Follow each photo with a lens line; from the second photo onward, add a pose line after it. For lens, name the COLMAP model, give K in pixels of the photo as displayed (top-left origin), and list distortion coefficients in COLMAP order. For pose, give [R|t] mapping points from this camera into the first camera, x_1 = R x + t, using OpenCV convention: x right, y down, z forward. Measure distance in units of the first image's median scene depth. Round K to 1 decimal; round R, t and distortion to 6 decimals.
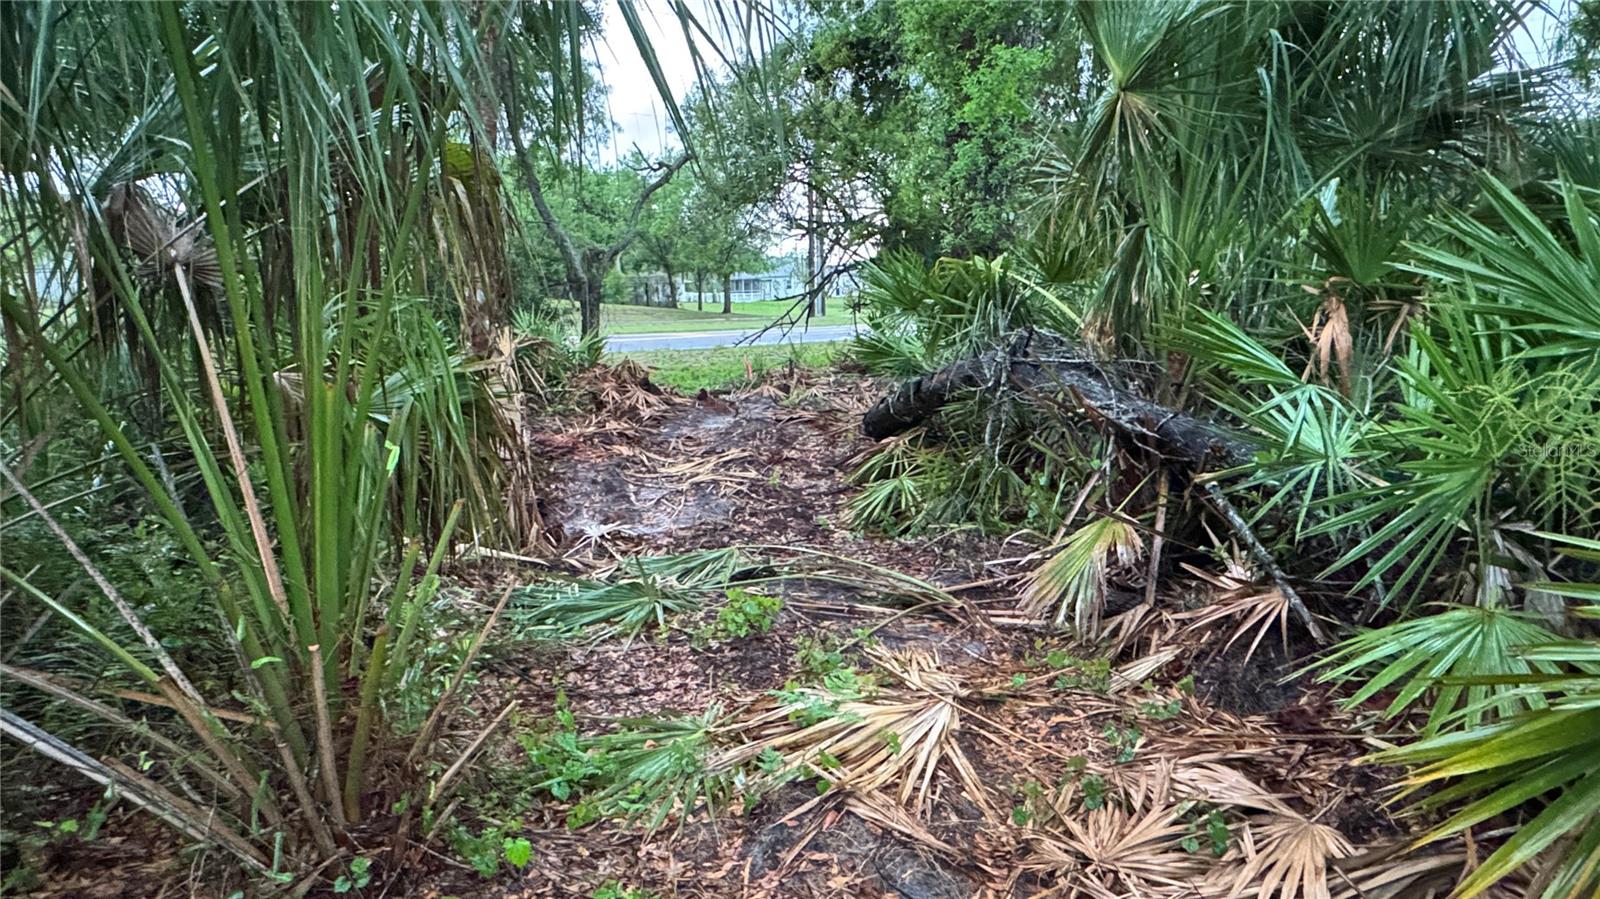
lens RADIAL K [[962.8, 0, 800.0], [0, 962.8, 449.5], [0, 0, 1]] dist [0.000181, -0.000148]
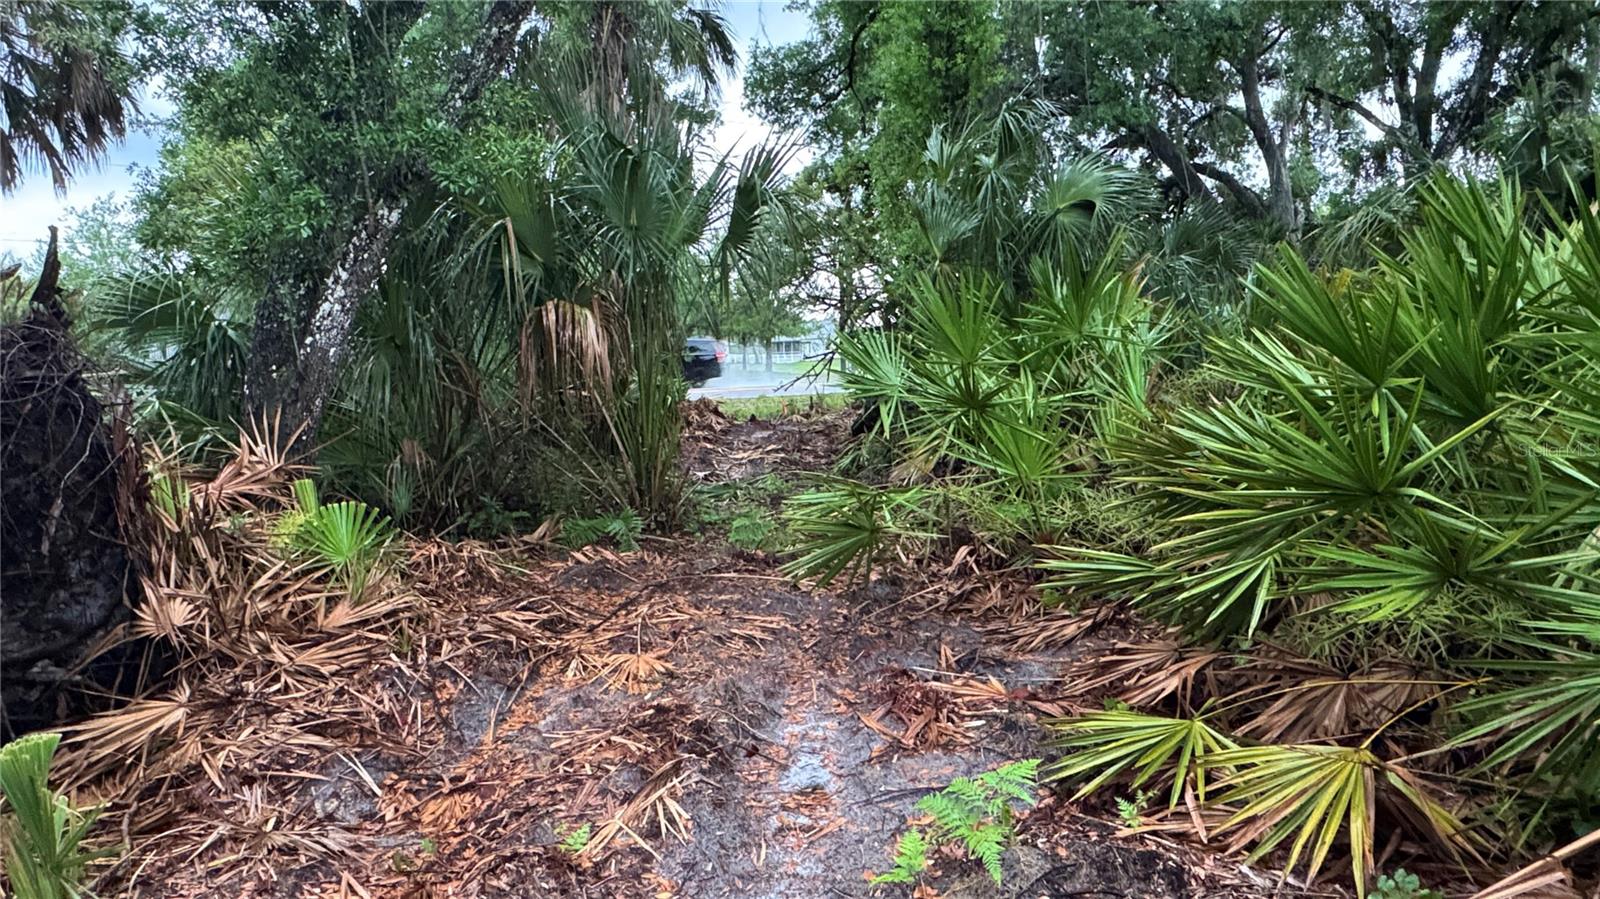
lens RADIAL K [[962.8, 0, 800.0], [0, 962.8, 449.5], [0, 0, 1]] dist [0.000181, -0.000148]
pose [[0.999019, -0.007986, -0.043549, 0.042155], [0.005261, 0.998042, -0.062319, 0.090702], [0.043961, 0.062029, 0.997106, -0.540126]]
